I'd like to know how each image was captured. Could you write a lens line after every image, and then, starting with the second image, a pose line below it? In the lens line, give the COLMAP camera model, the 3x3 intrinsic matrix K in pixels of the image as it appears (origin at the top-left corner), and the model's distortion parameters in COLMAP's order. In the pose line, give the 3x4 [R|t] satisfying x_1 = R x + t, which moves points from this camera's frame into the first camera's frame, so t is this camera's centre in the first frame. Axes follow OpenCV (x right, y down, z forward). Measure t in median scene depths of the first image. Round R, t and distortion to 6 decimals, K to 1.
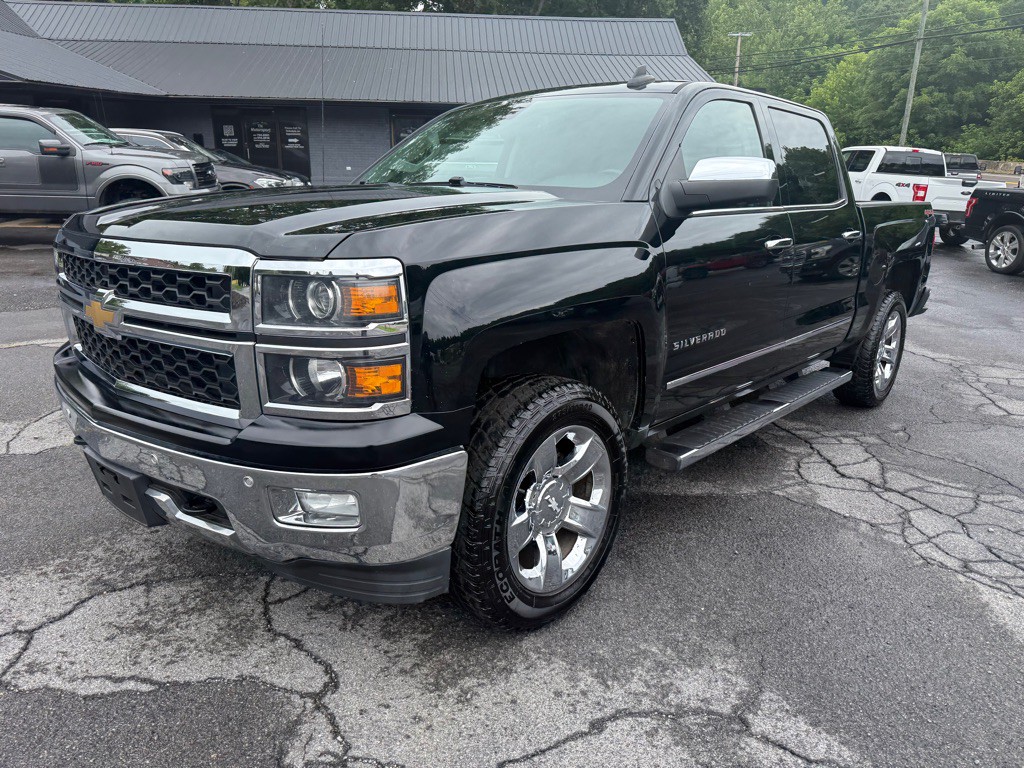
lens RADIAL K [[728.5, 0, 519.6], [0, 728.5, 384.5], [0, 0, 1]] dist [0.016588, -0.022504]
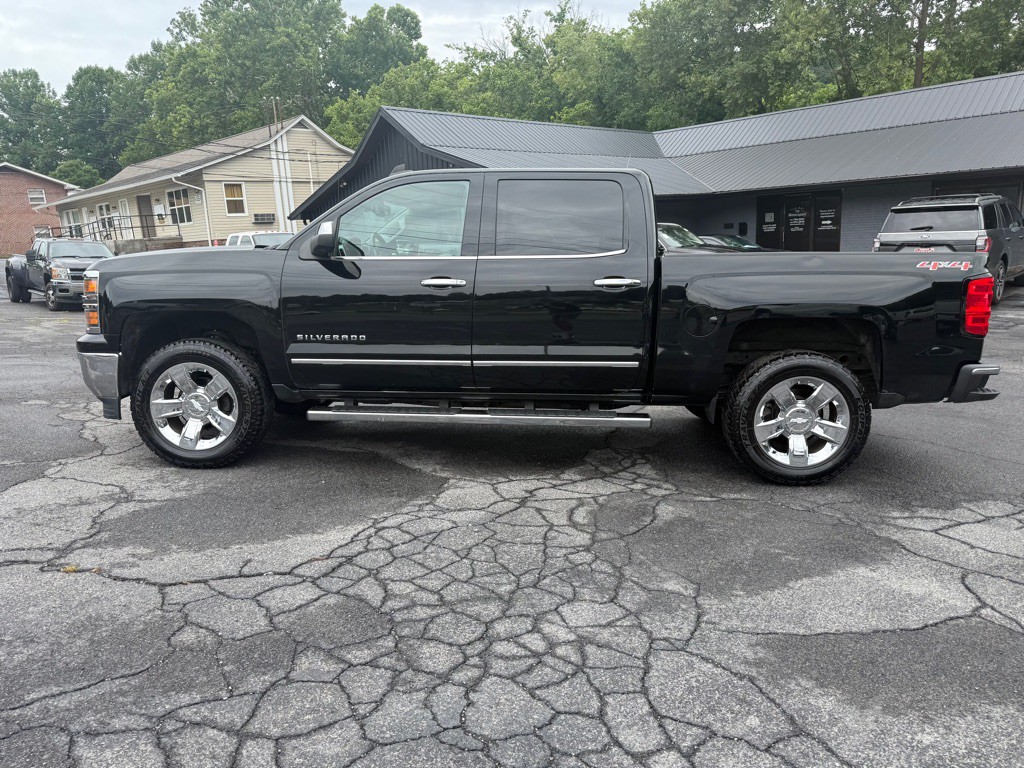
lens RADIAL K [[726.9, 0, 505.6], [0, 726.9, 383.6], [0, 0, 1]] dist [0.031063, -0.038997]
pose [[0.614791, 0.107914, -0.781272, 2.075415], [-0.197044, 0.980197, -0.019665, -0.011870], [0.763679, 0.166035, 0.623880, 0.417903]]
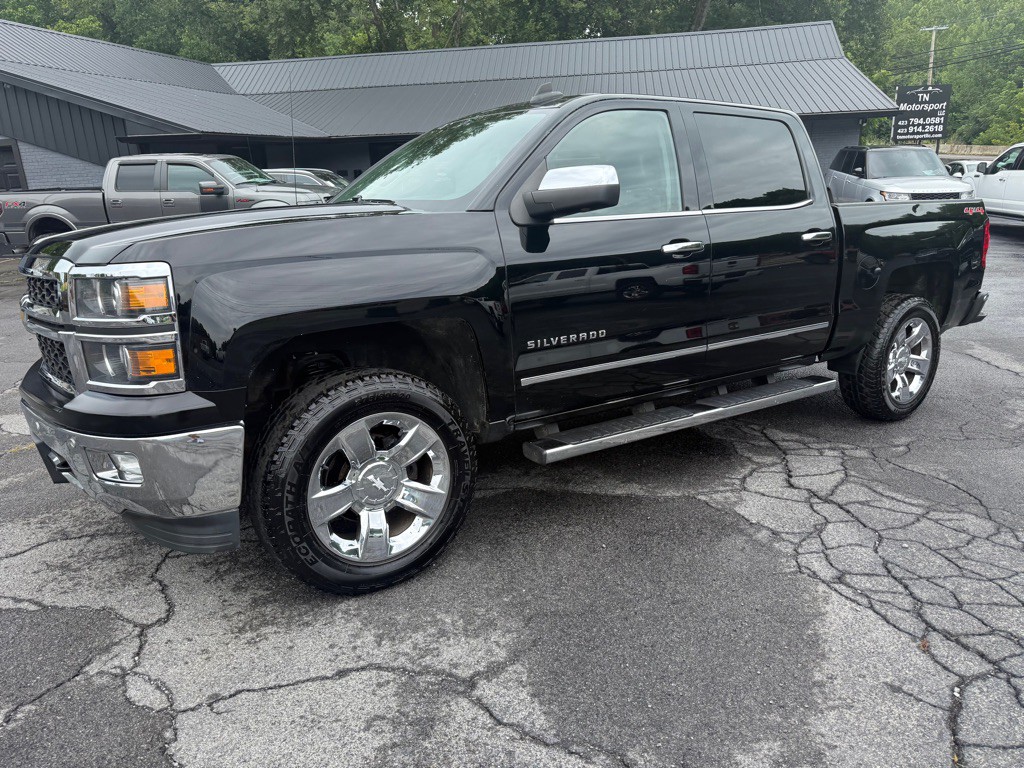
lens RADIAL K [[727.6, 0, 517.8], [0, 727.6, 385.7], [0, 0, 1]] dist [0.016416, -0.021185]
pose [[0.970927, 0.014201, -0.238952, 0.527822], [-0.020377, 0.999519, -0.023398, 0.037684], [0.238505, 0.027587, 0.970749, -0.032298]]
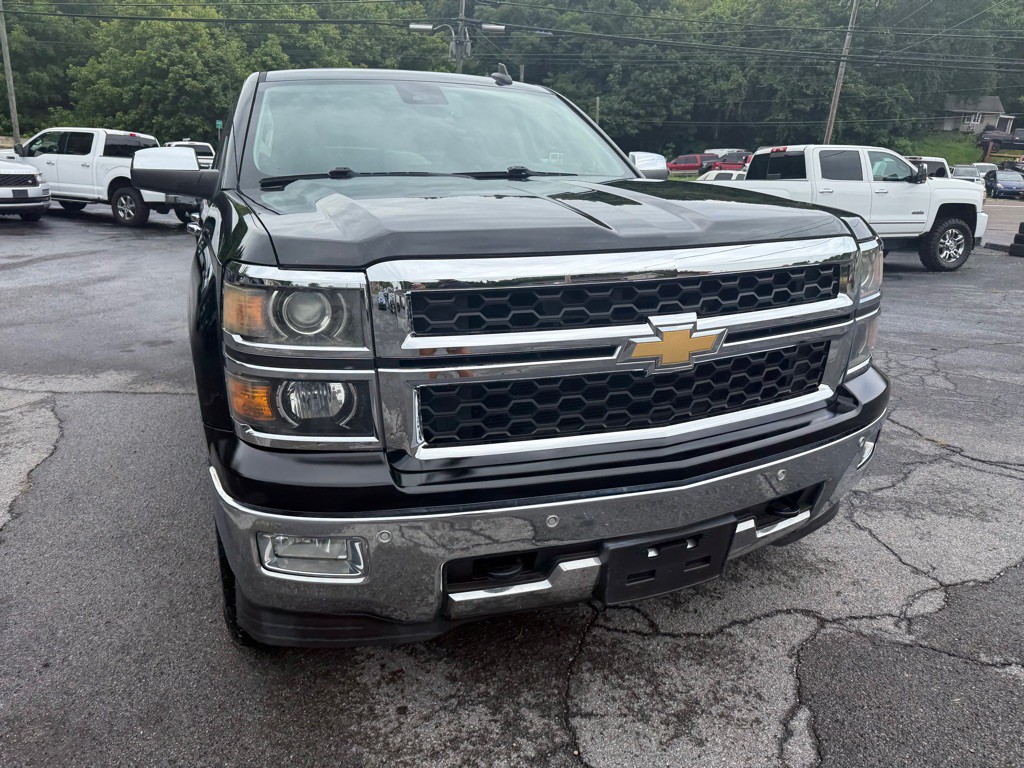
lens RADIAL K [[729.2, 0, 519.1], [0, 729.2, 373.1], [0, 0, 1]] dist [0.006564, -0.008140]
pose [[0.433602, -0.246899, 0.866620, -1.212535], [0.240104, 0.958618, 0.152976, -0.209023], [-0.868527, 0.141748, 0.474940, 0.712544]]
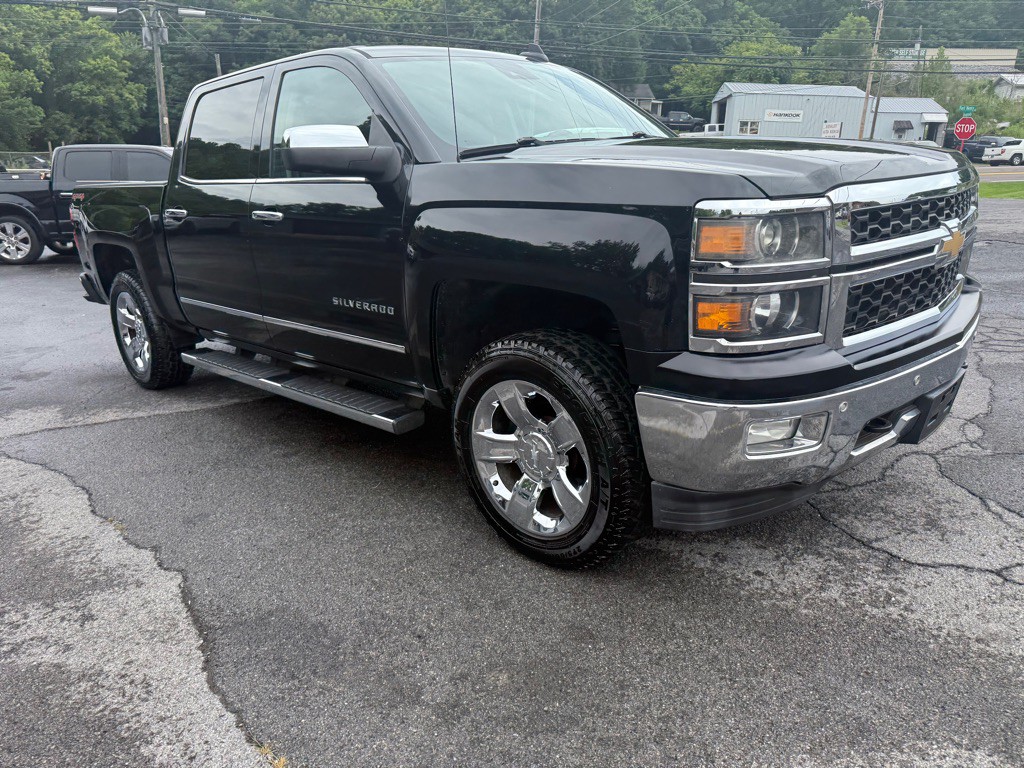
lens RADIAL K [[726.4, 0, 518.5], [0, 726.4, 387.1], [0, 0, 1]] dist [0.002989, -0.002538]
pose [[0.047854, -0.310888, 0.949241, -1.539786], [0.308663, 0.908420, 0.281958, -0.369129], [-0.949967, 0.279503, 0.139432, 1.387735]]
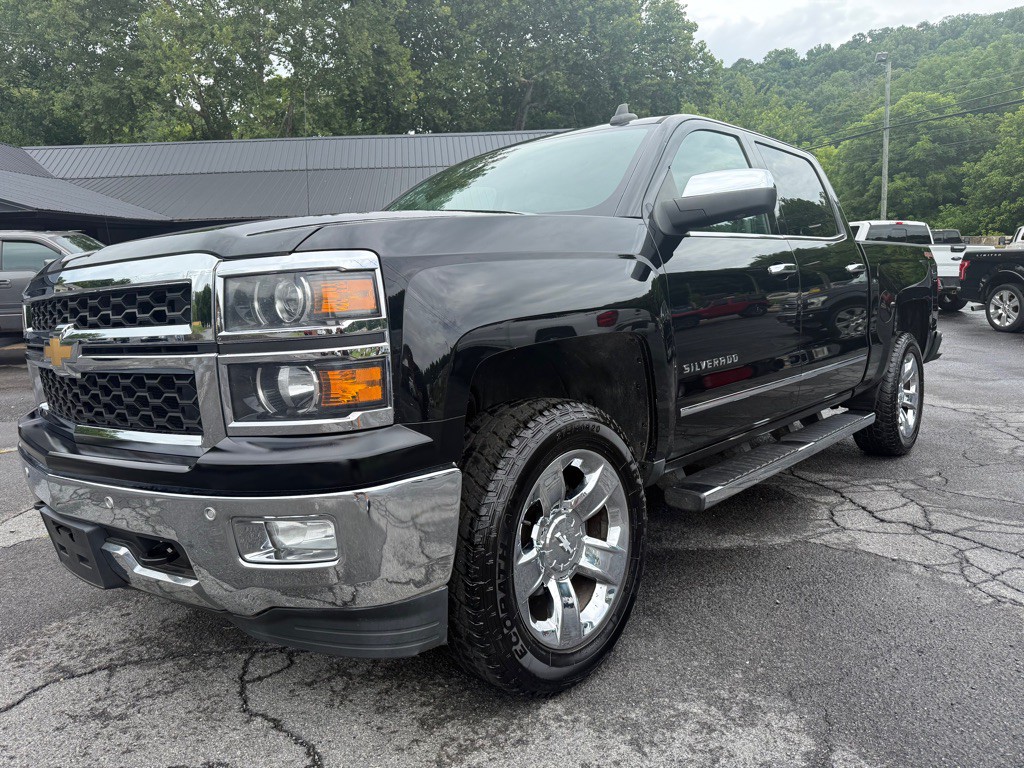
lens RADIAL K [[730.5, 0, 505.3], [0, 730.5, 372.7], [0, 0, 1]] dist [0.002520, -0.007069]
pose [[0.997951, -0.061349, -0.018151, 0.003493], [0.057717, 0.985701, -0.158310, 0.098503], [0.027604, 0.156938, 0.987223, 0.098401]]
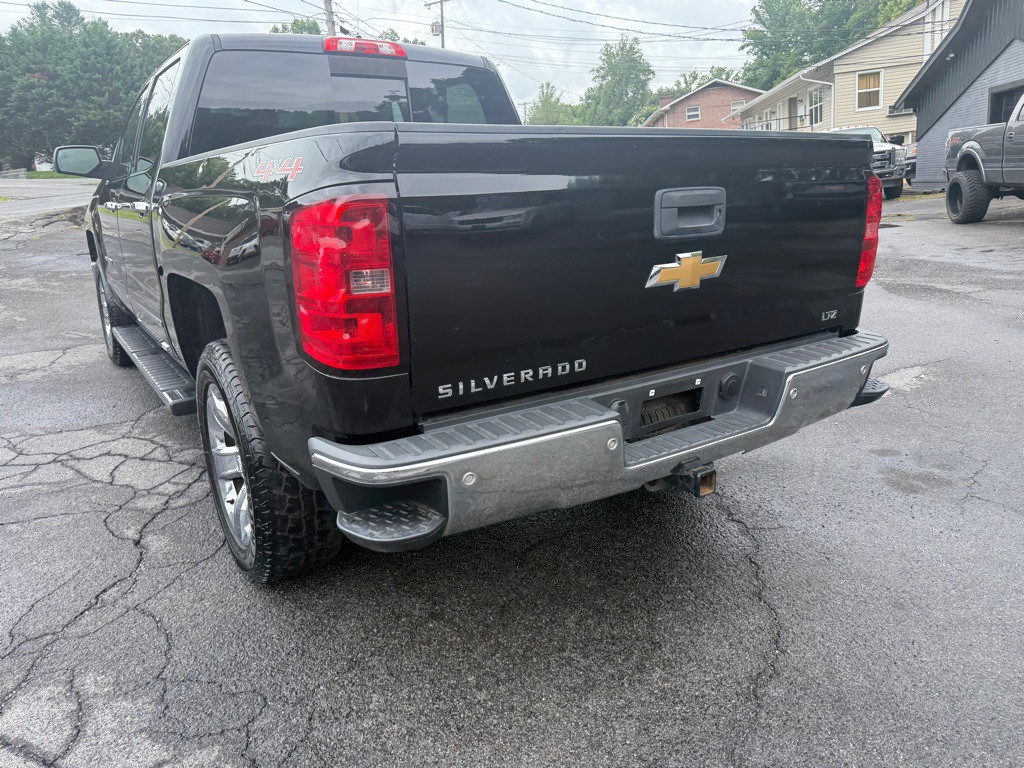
lens RADIAL K [[741.5, 0, 510.8], [0, 741.5, 371.9], [0, 0, 1]] dist [0.002672, -0.002718]
pose [[-0.270233, 0.230072, -0.934901, 1.945349], [-0.223236, 0.929594, 0.293293, -0.623375], [0.936557, 0.287961, -0.199847, 2.720082]]
